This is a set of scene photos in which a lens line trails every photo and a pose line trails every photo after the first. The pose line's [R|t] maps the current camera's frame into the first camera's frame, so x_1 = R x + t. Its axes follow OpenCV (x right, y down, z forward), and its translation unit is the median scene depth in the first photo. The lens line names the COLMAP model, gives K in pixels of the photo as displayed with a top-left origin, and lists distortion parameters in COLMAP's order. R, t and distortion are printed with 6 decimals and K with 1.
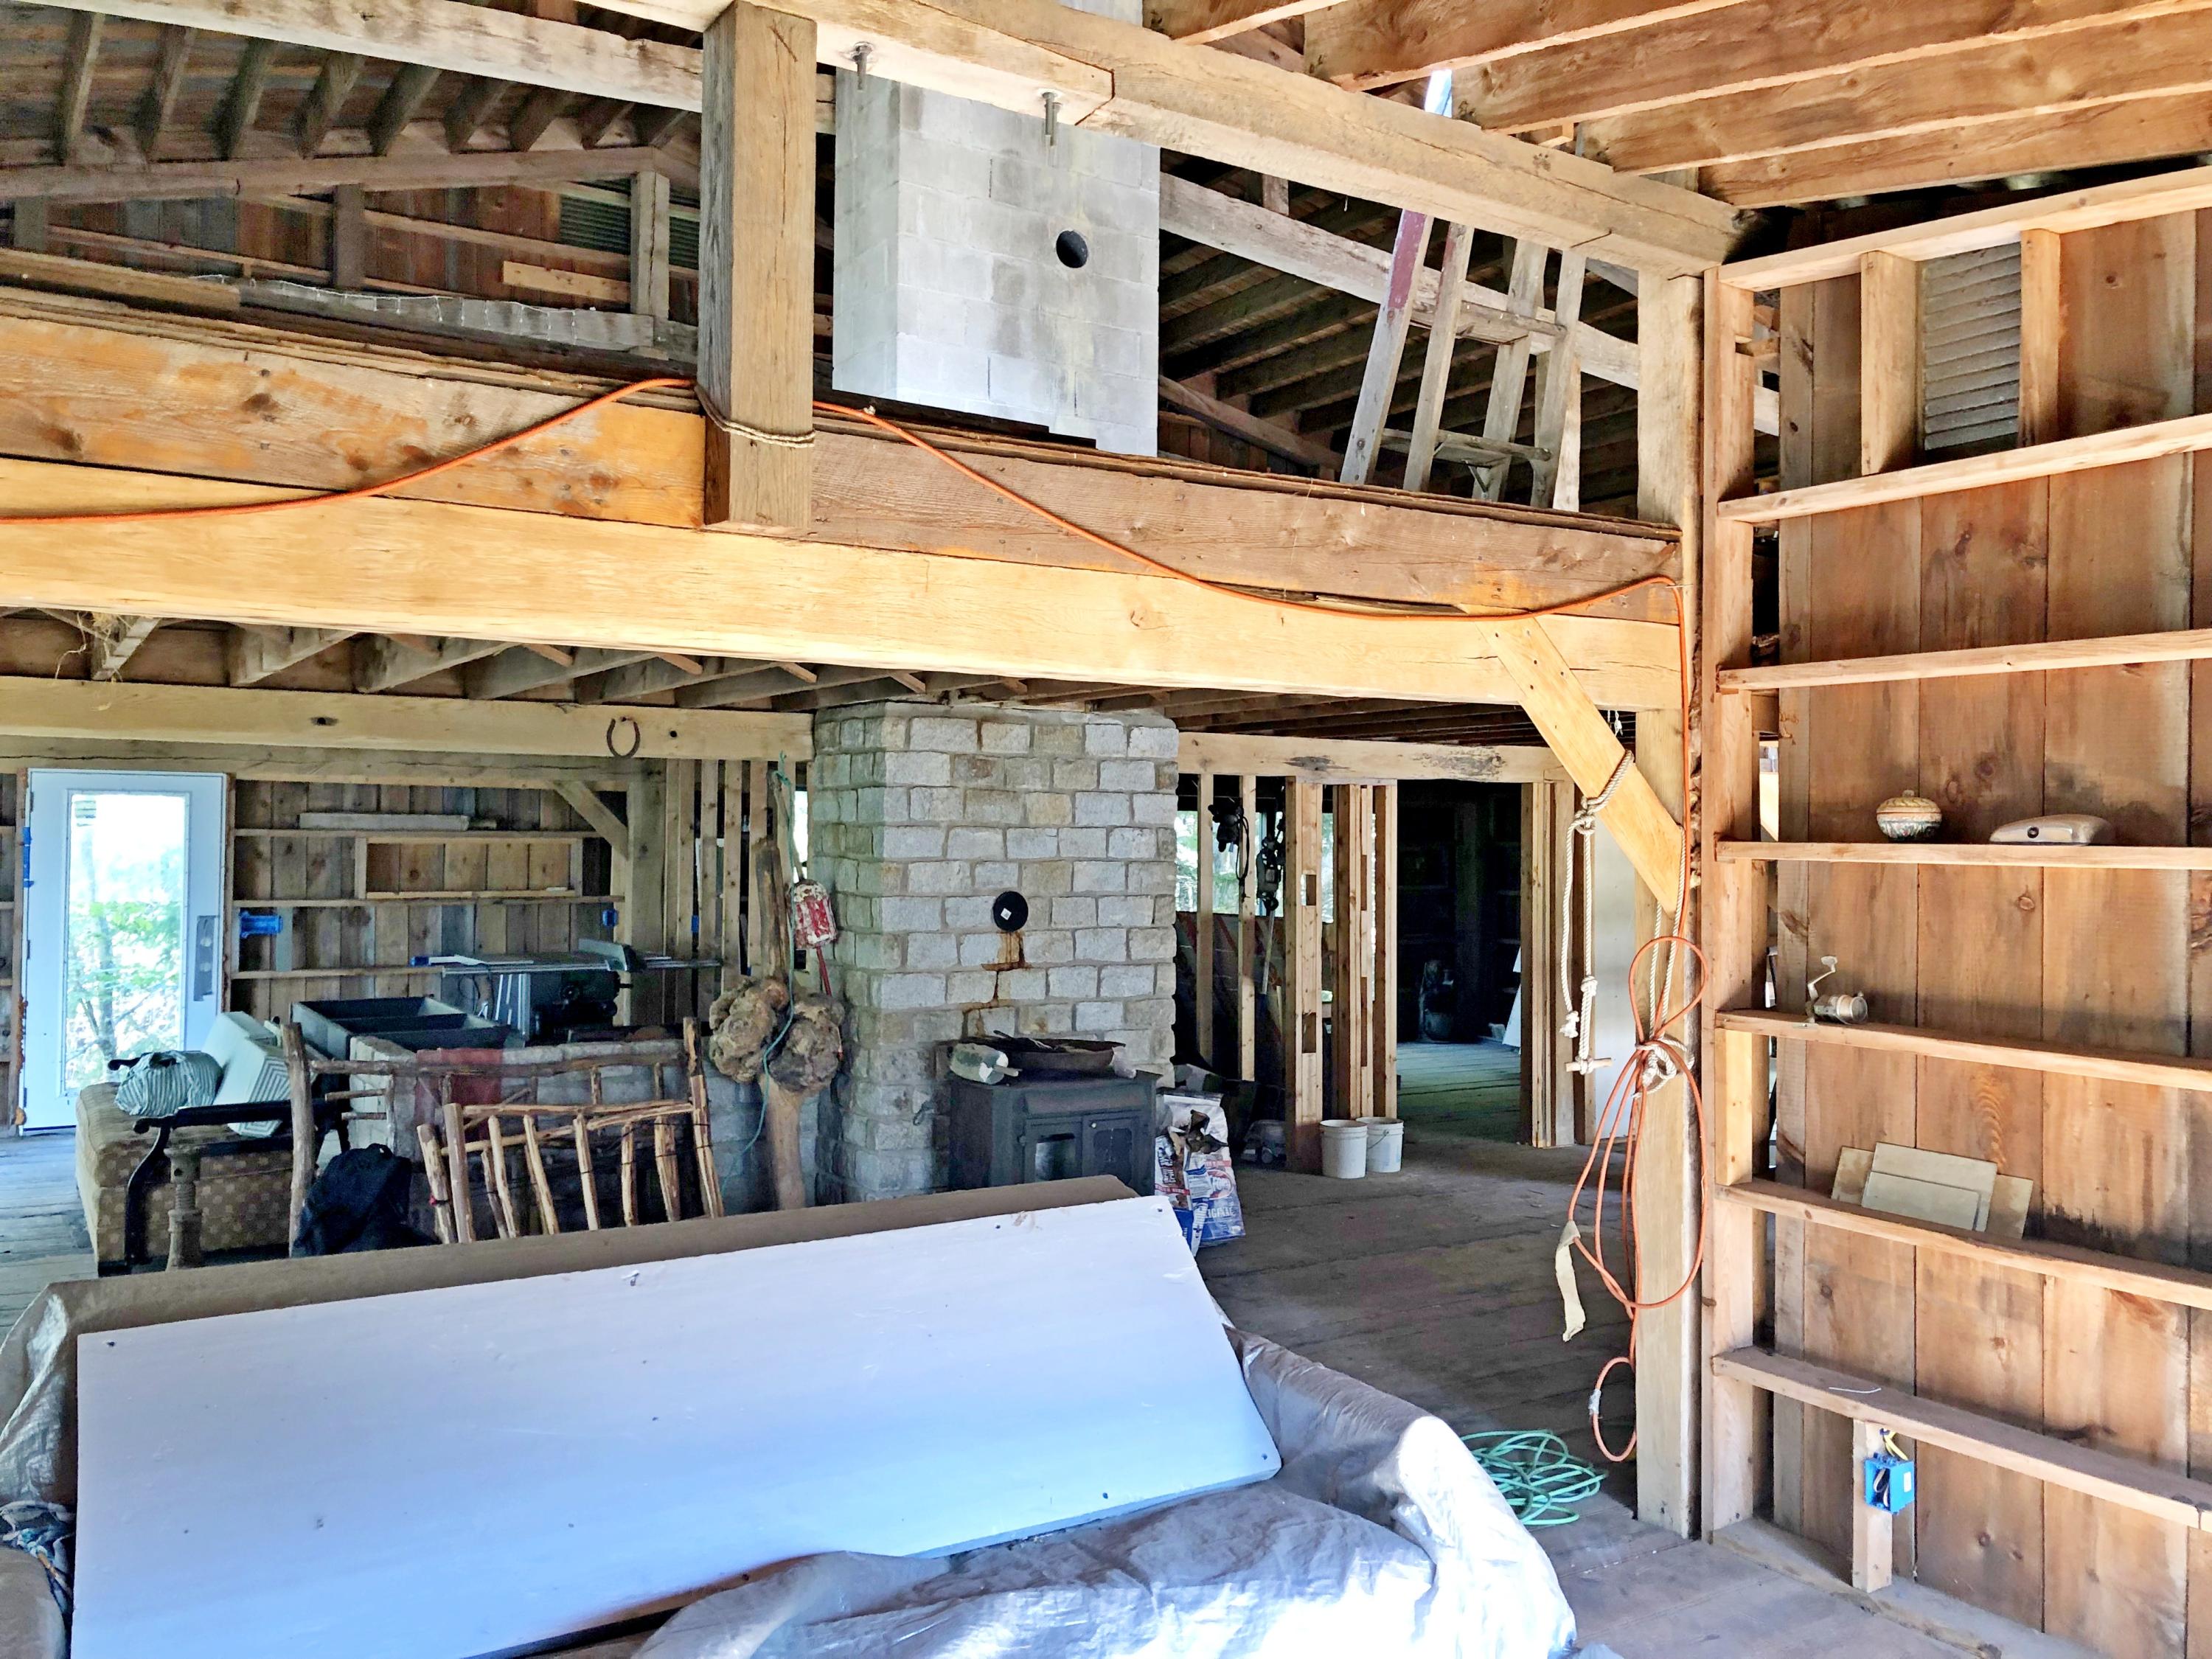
lens RADIAL K [[1843.6, 0, 1119.3], [0, 1843.6, 830.1], [0, 0, 1]] dist [0.078825, -0.109621]
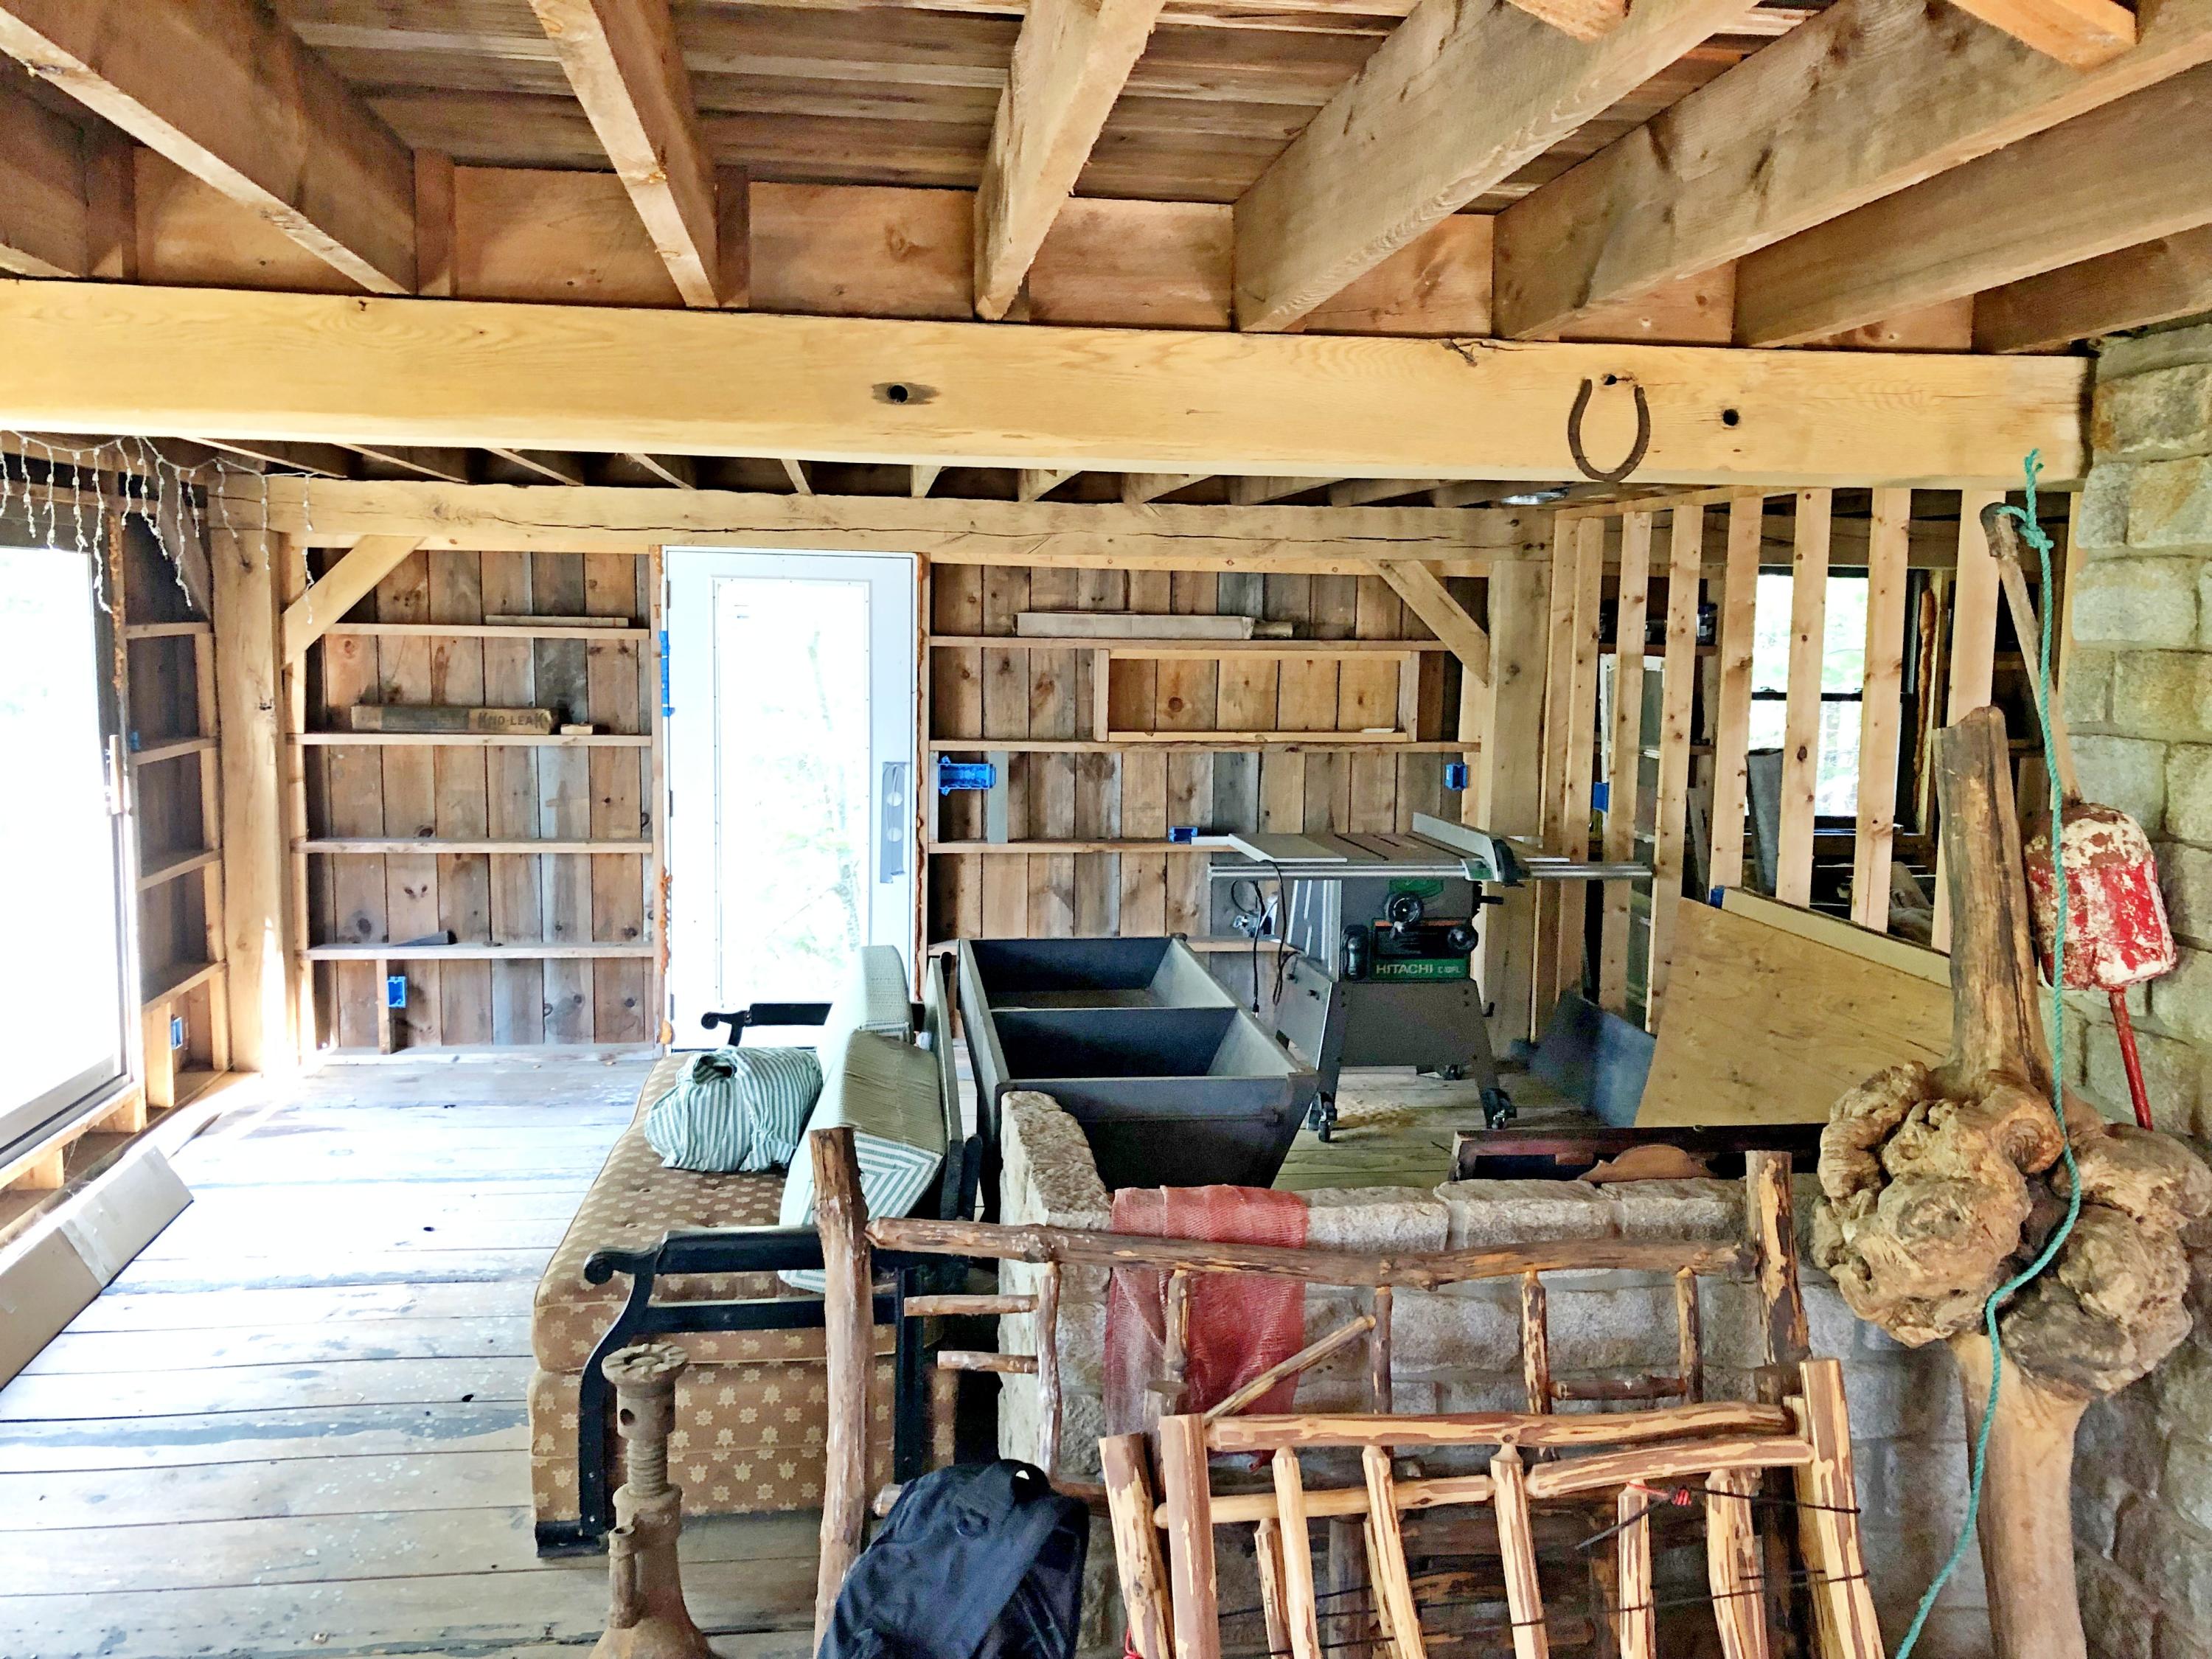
lens RADIAL K [[1809.3, 0, 1105.9], [0, 1809.3, 795.3], [0, 0, 1]] dist [0.171047, -0.457672]
pose [[0.911766, 0.043587, -0.408391, -0.140519], [-0.004843, 0.995424, 0.095429, -0.006239], [0.410682, -0.085031, 0.907805, 0.414153]]
